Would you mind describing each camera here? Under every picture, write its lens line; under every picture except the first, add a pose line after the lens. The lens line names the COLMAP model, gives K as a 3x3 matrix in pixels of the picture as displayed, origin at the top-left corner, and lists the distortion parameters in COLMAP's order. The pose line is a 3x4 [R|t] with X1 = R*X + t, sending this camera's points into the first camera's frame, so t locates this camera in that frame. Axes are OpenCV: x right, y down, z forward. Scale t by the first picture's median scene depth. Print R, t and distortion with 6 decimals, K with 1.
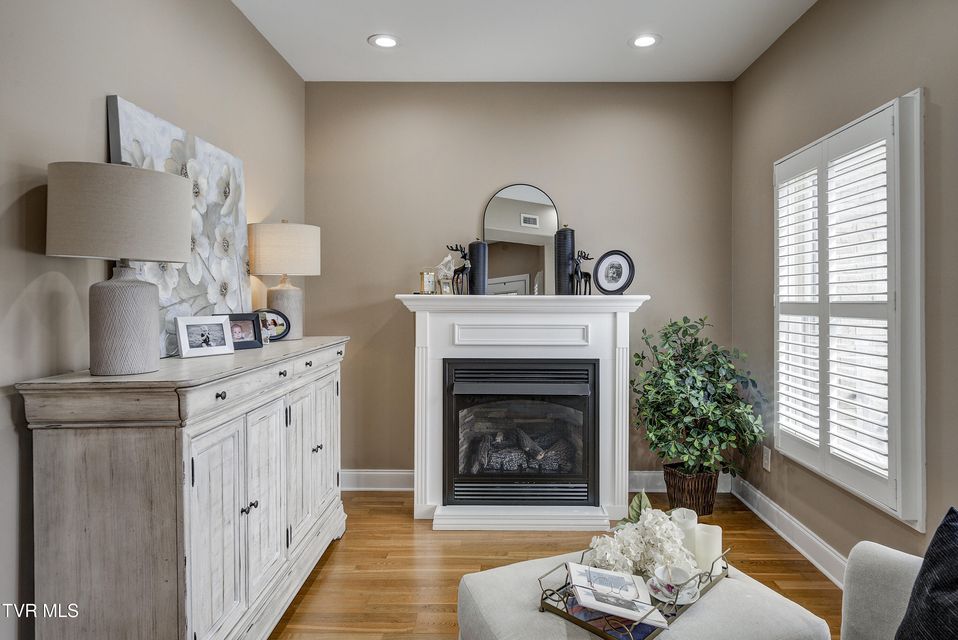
lens RADIAL K [[570.7, 0, 495.9], [0, 570.7, 299.7], [0, 0, 1]] dist [0.001834, 0.000324]
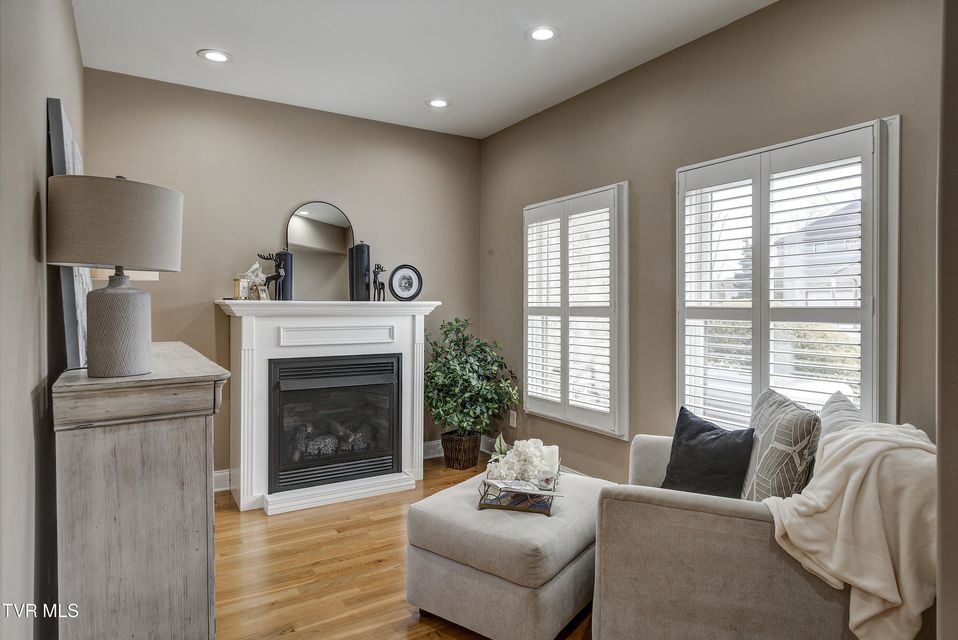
lens RADIAL K [[561.7, 0, 478.6], [0, 561.7, 309.7], [0, 0, 1]] dist [0.003122, 0.000130]
pose [[0.851192, -0.005009, 0.524831, -0.328503], [-0.000107, 0.999953, 0.009717, -0.001595], [-0.524855, -0.008328, 0.851151, -0.125226]]
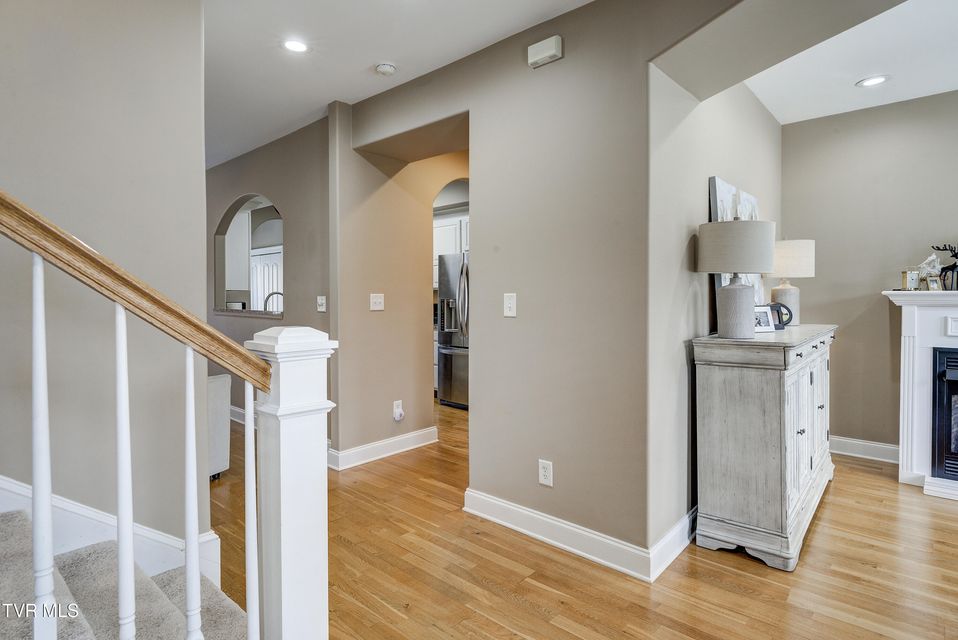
lens RADIAL K [[500.3, 0, 483.7], [0, 500.3, 304.4], [0, 0, 1]] dist [-0.006333, -0.000583]
pose [[0.749914, 0.005397, -0.661513, -0.114023], [0.004905, 0.999894, 0.013719, 0.000347], [0.661517, -0.013533, 0.749808, -0.340137]]
